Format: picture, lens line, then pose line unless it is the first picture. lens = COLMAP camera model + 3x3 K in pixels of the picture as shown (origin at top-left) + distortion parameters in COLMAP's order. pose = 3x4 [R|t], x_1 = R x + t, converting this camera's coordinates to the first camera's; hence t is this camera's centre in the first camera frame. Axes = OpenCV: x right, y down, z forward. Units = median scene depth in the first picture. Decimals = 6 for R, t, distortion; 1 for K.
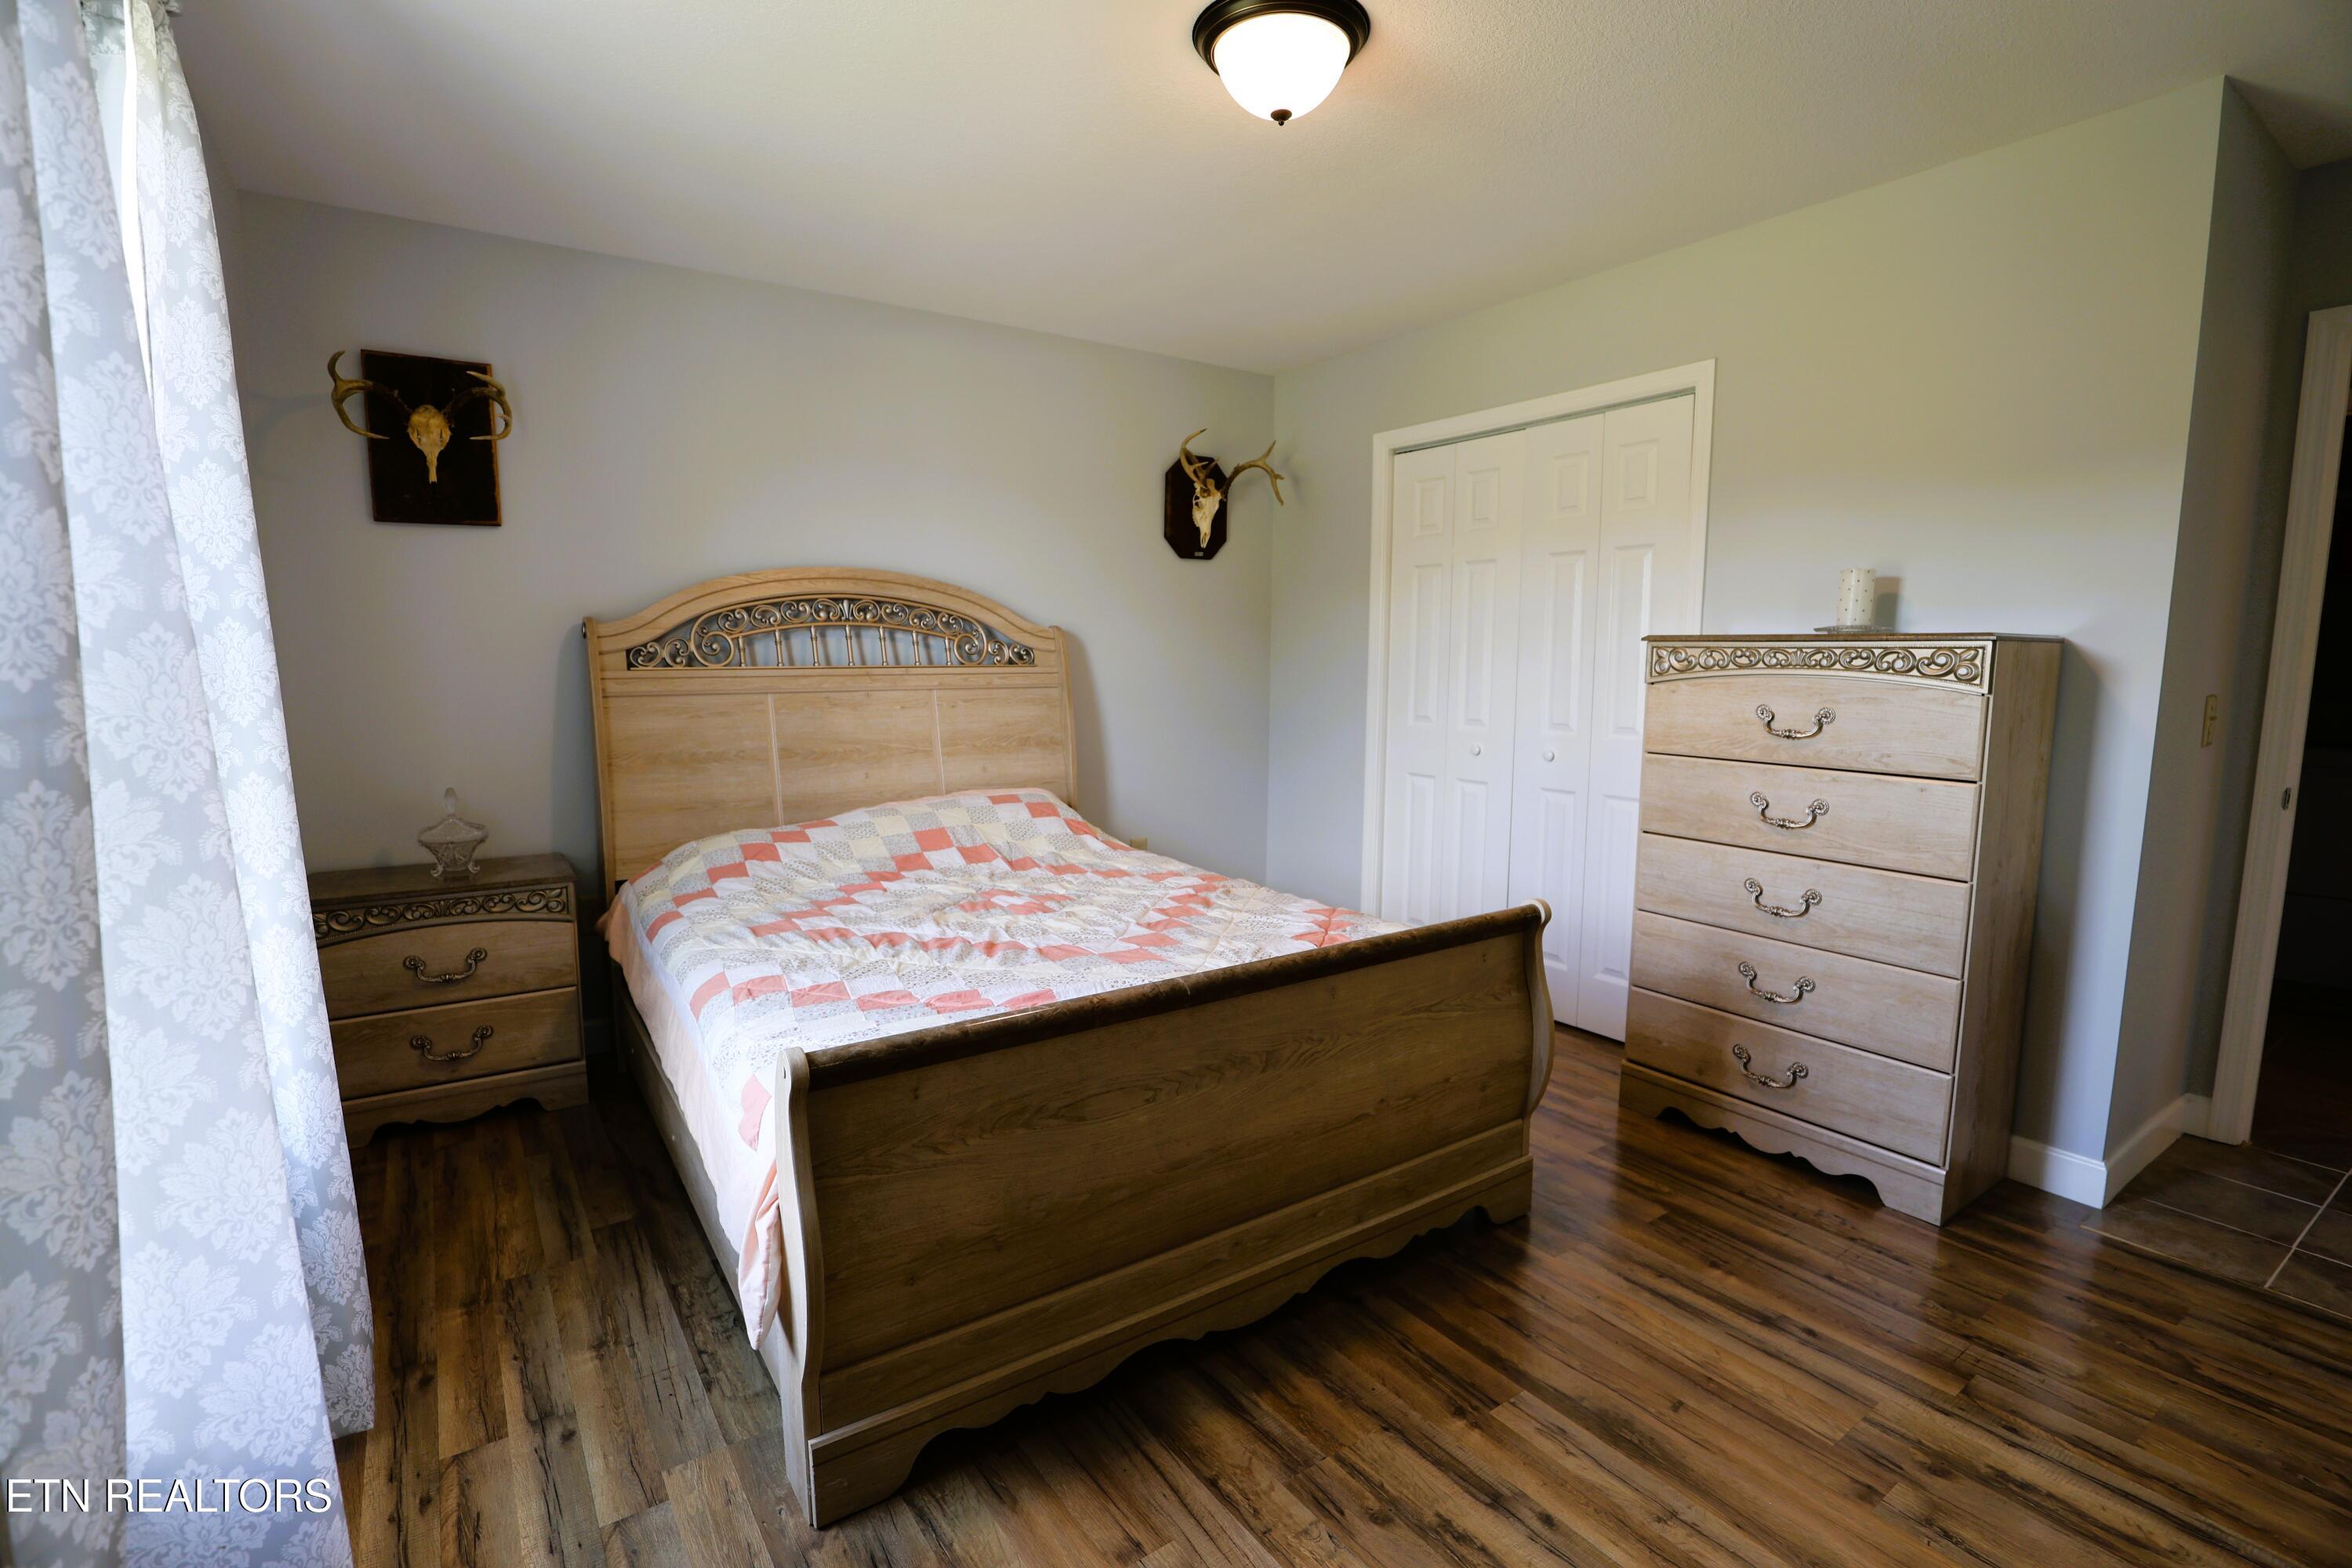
lens RADIAL K [[1072.2, 0, 1163.3], [0, 1072.2, 787.9], [0, 0, 1]] dist [-0.038852, 0.006891]
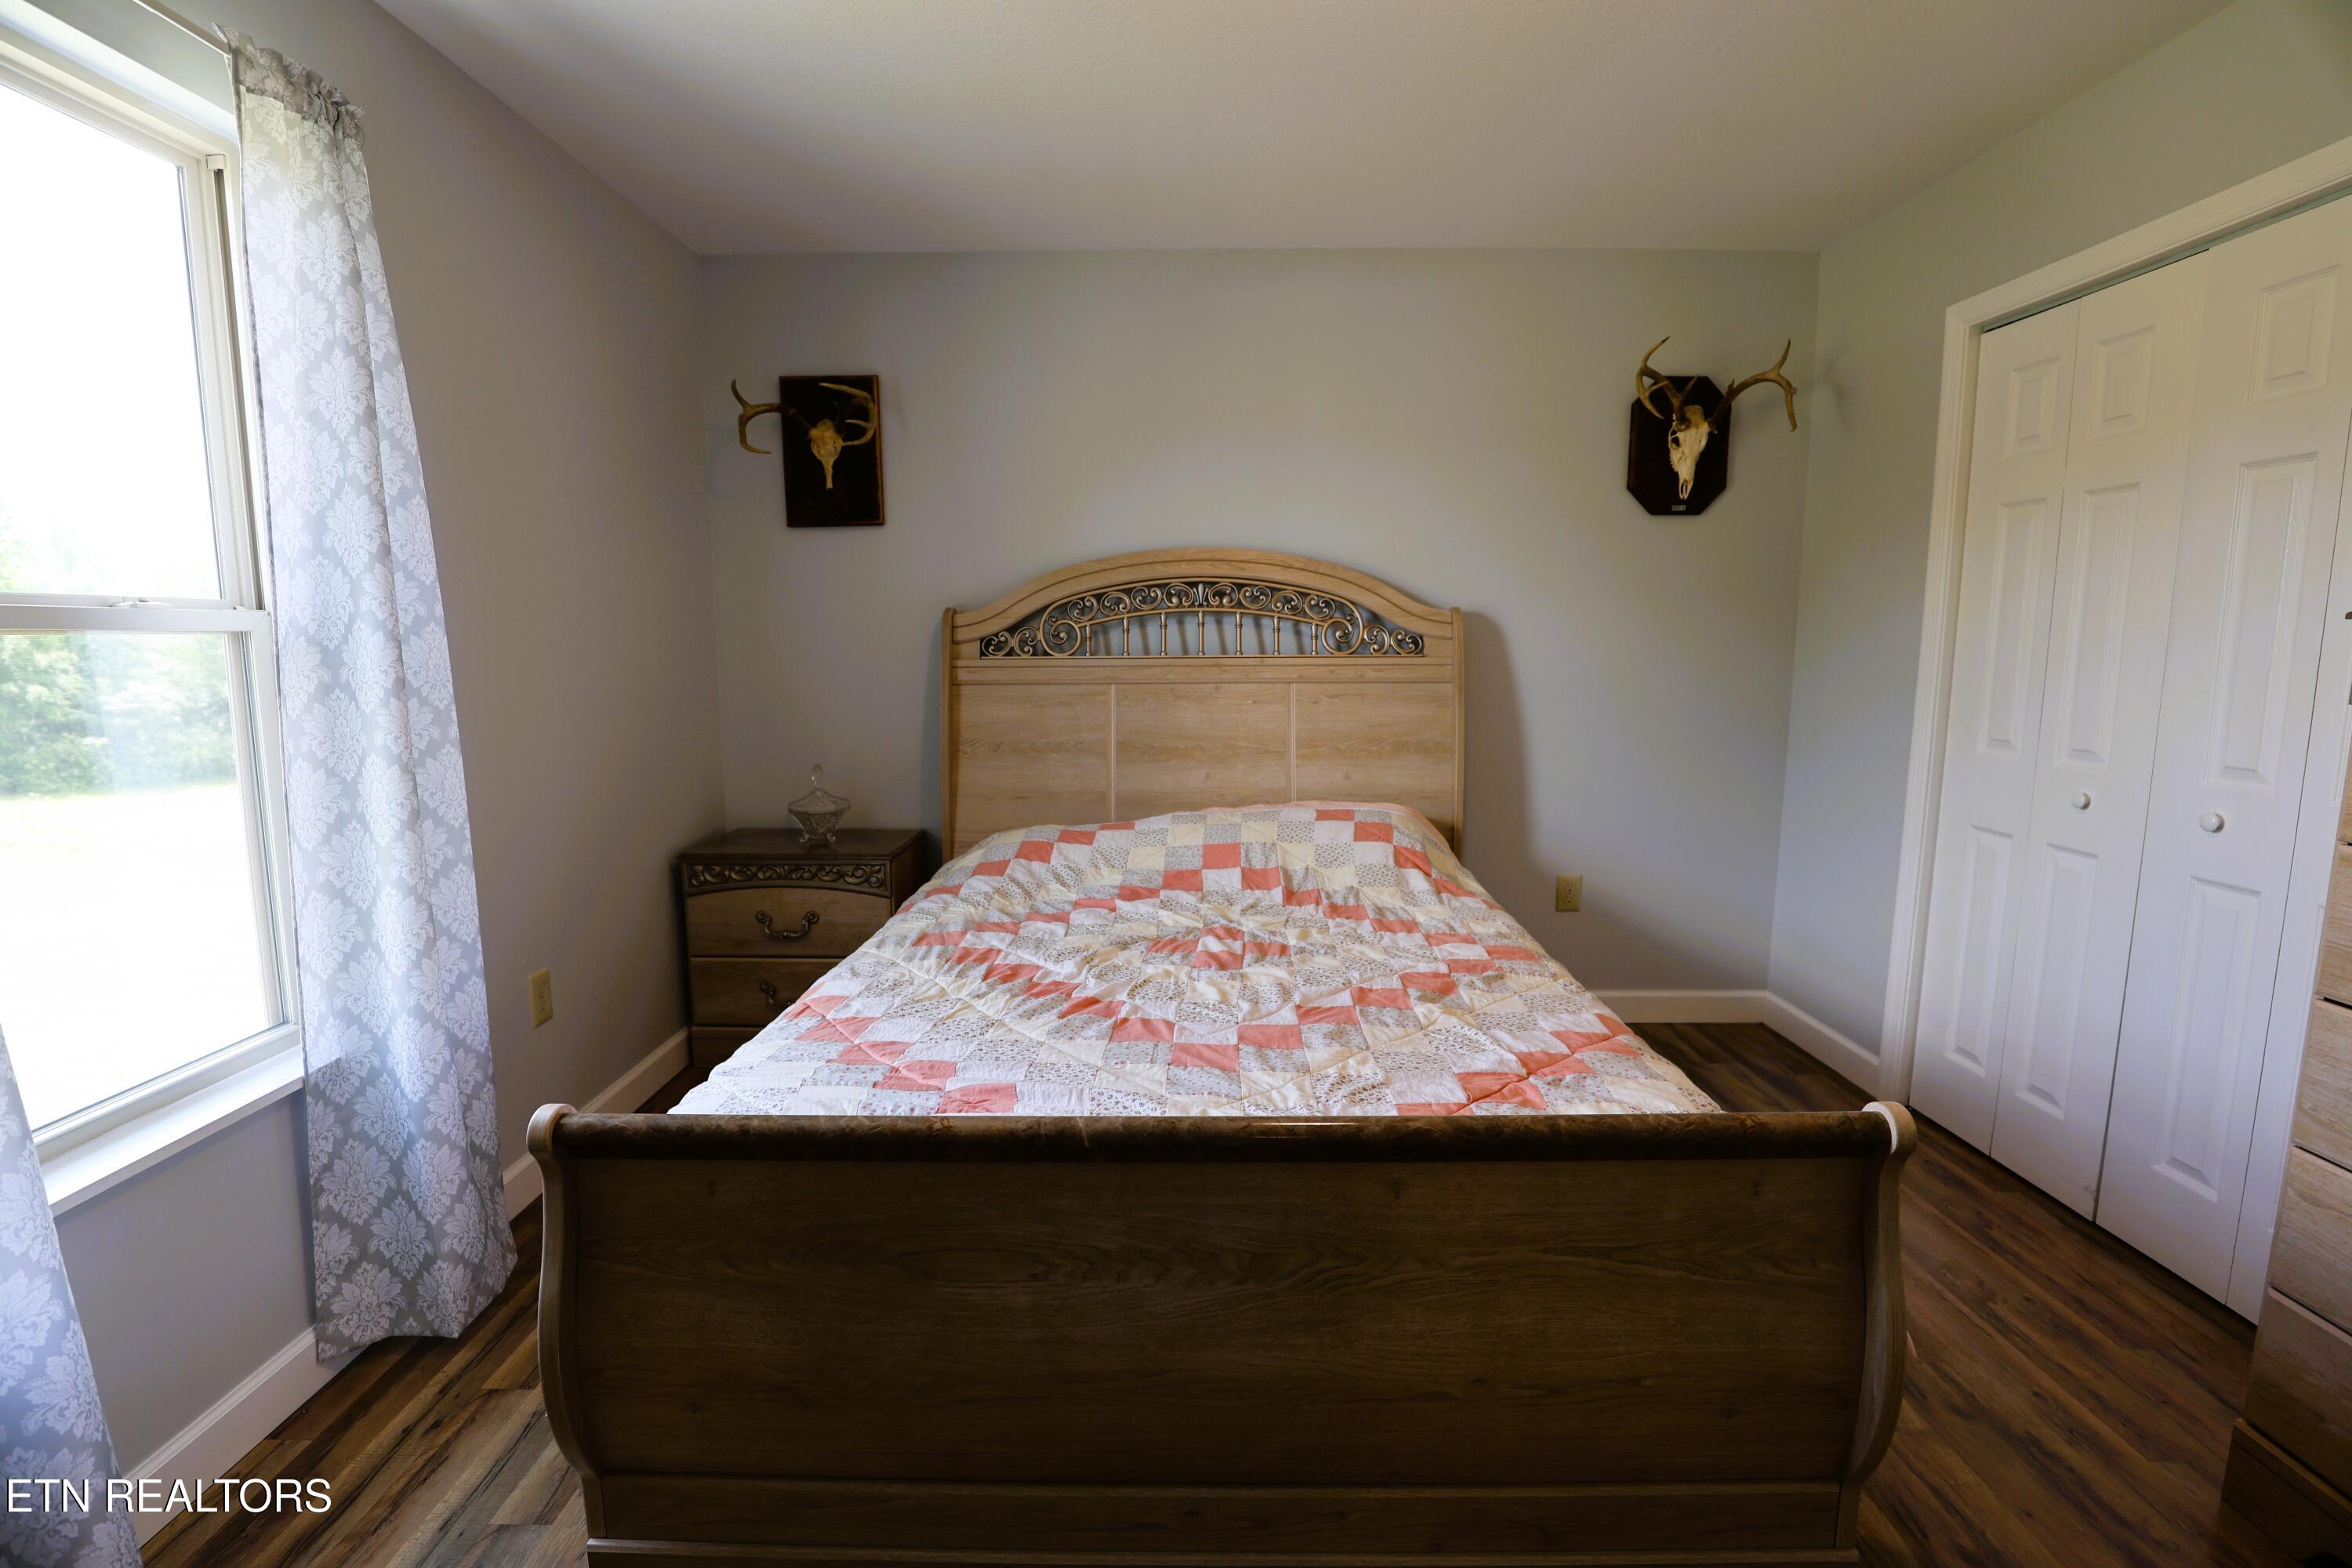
lens RADIAL K [[1072.2, 0, 1170.0], [0, 1072.2, 786.5], [0, 0, 1]] dist [-0.038852, 0.006891]
pose [[0.820727, 0.073330, -0.566596, 0.240862], [-0.065260, 0.997270, 0.034539, -0.035552], [0.567582, 0.008629, 0.823272, 0.254429]]
